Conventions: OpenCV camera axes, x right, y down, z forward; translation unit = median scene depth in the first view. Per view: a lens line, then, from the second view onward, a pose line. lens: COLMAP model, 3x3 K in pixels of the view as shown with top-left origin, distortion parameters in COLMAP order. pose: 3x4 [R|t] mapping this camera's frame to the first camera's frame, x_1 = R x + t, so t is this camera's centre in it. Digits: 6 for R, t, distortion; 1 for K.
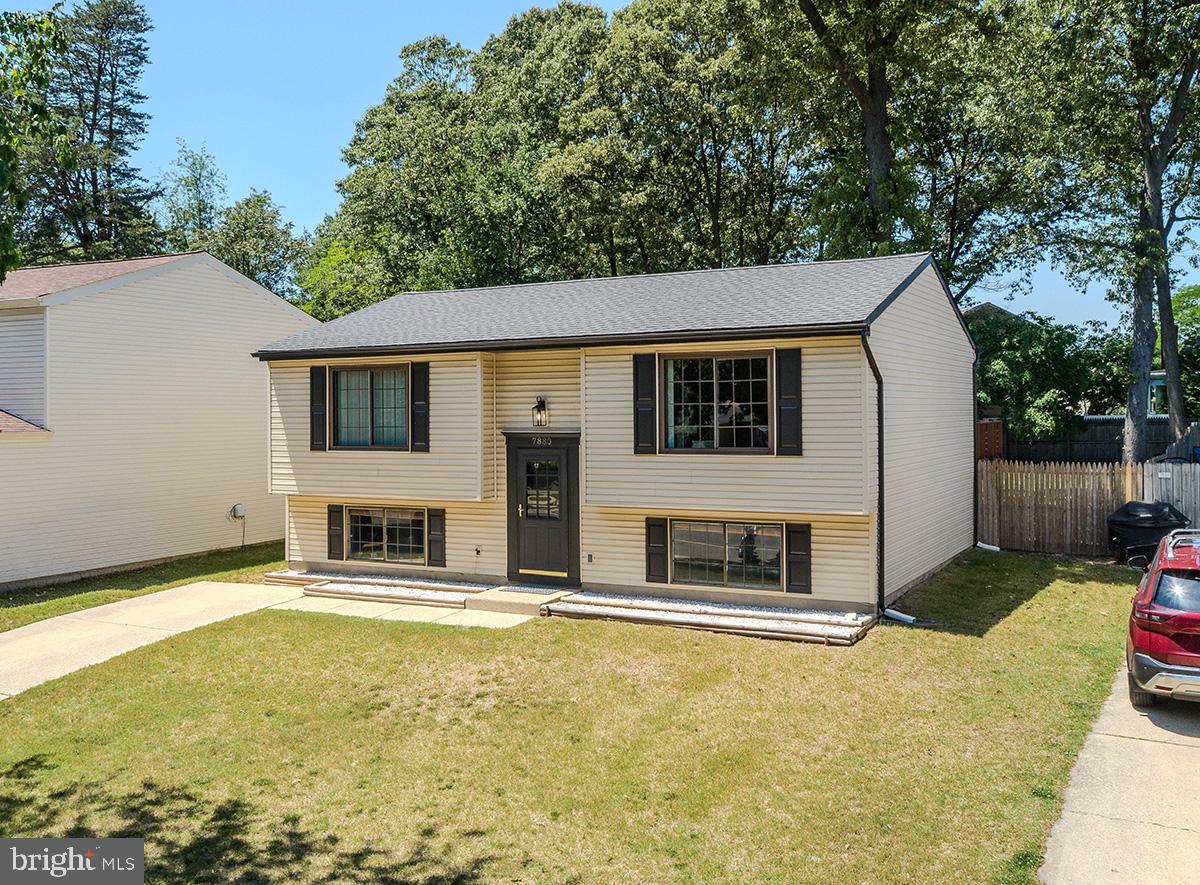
lens RADIAL K [[1023.0, 0, 559.7], [0, 1023.0, 436.3], [0, 0, 1]] dist [-0.006229, 0.004790]
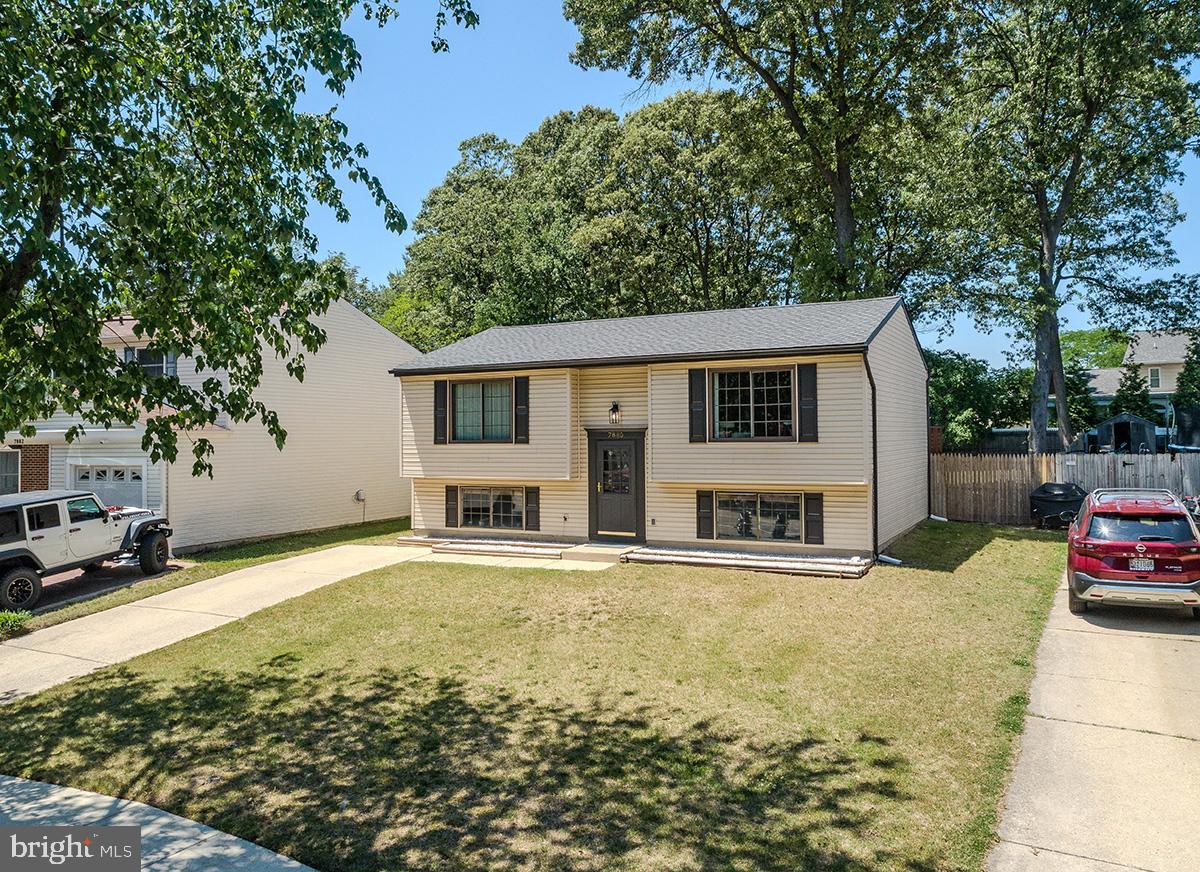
lens RADIAL K [[834.7, 0, 567.8], [0, 834.7, 438.2], [0, 0, 1]] dist [0.000882, -0.002511]
pose [[0.999692, 0.001020, 0.024781, -0.105549], [-0.000441, 0.999726, -0.023386, 0.034118], [-0.024798, 0.023368, 0.999419, -0.089618]]
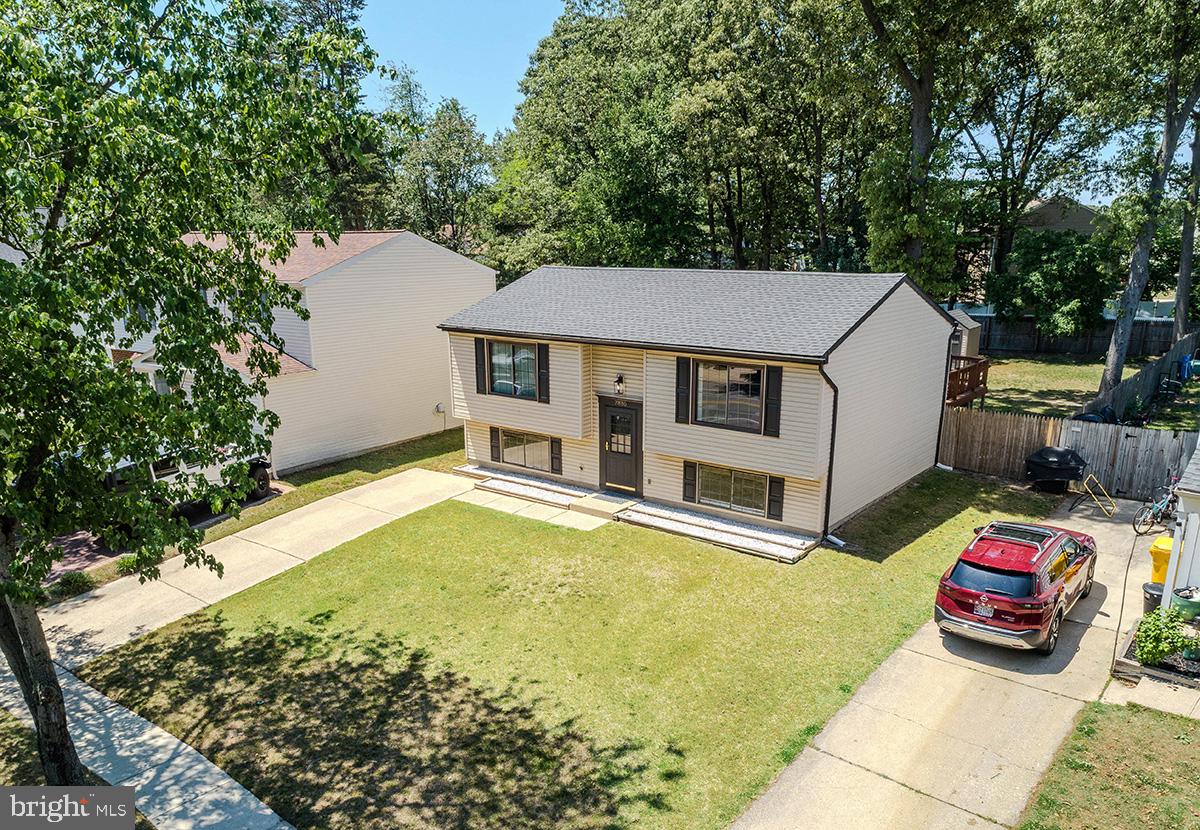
lens RADIAL K [[820.8, 0, 603.5], [0, 820.8, 480.3], [0, 0, 1]] dist [-0.002785, -0.000242]
pose [[0.988645, 0.046523, -0.142888, 0.133293], [-0.004566, 0.959730, 0.280885, -0.221962], [0.150202, -0.277043, 0.949045, -0.181045]]
